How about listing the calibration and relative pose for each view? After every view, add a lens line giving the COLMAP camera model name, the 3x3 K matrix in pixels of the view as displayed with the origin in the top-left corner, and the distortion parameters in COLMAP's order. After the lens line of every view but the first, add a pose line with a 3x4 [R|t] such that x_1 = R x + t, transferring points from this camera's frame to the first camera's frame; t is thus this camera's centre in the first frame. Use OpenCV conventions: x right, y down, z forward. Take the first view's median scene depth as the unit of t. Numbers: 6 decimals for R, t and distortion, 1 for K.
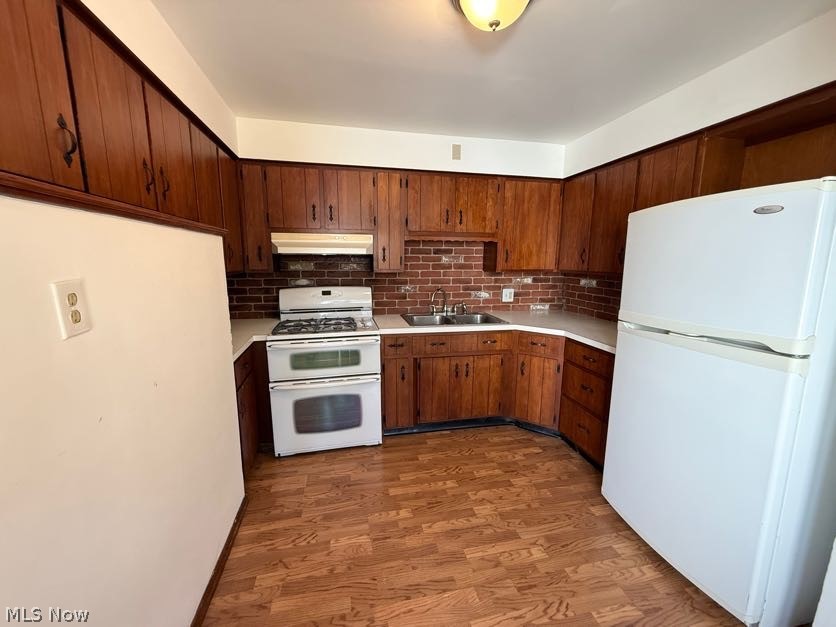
lens RADIAL K [[332.9, 0, 416.3], [0, 332.9, 313.1], [0, 0, 1]] dist [-0.001372, 0.000523]
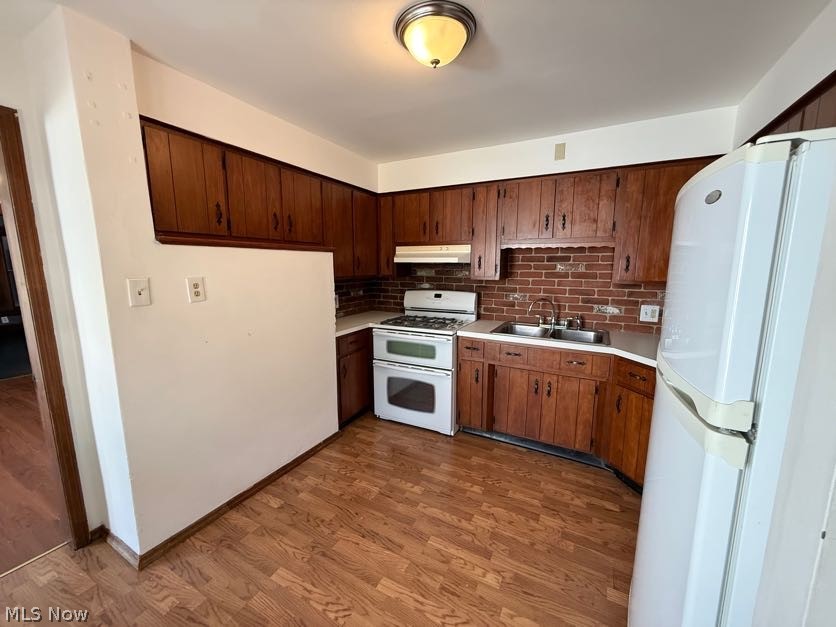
lens RADIAL K [[332.9, 0, 417.0], [0, 332.9, 313.9], [0, 0, 1]] dist [-0.001372, 0.000523]
pose [[0.763298, 0.093569, -0.639235, 0.502973], [-0.103663, 0.994374, 0.021771, -0.018099], [0.637676, 0.049647, 0.768703, 0.069501]]
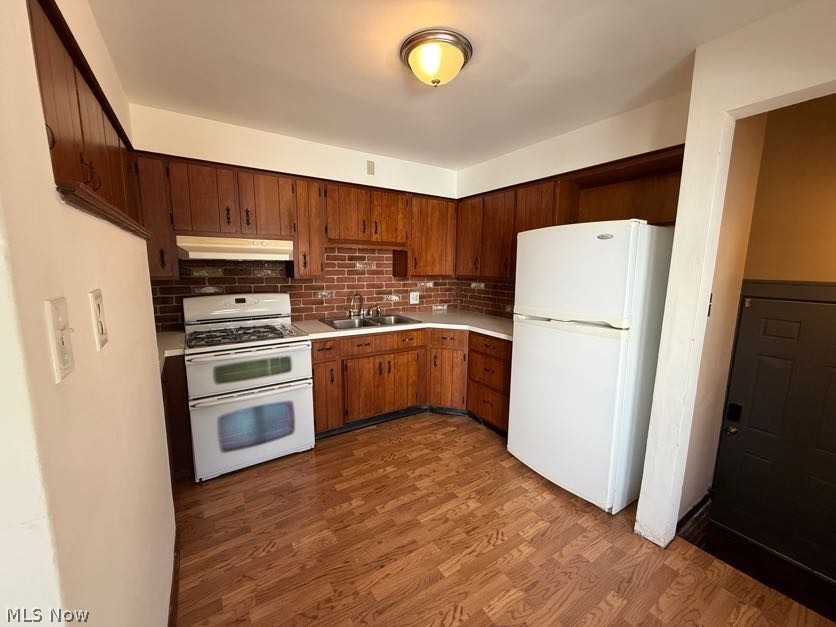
lens RADIAL K [[332.9, 0, 416.3], [0, 332.9, 312.6], [0, 0, 1]] dist [-0.001372, 0.000523]
pose [[0.934941, -0.044058, 0.352058, -0.162213], [0.049836, 0.998730, -0.007362, 0.006026], [-0.351287, 0.024428, 0.935949, -0.069146]]
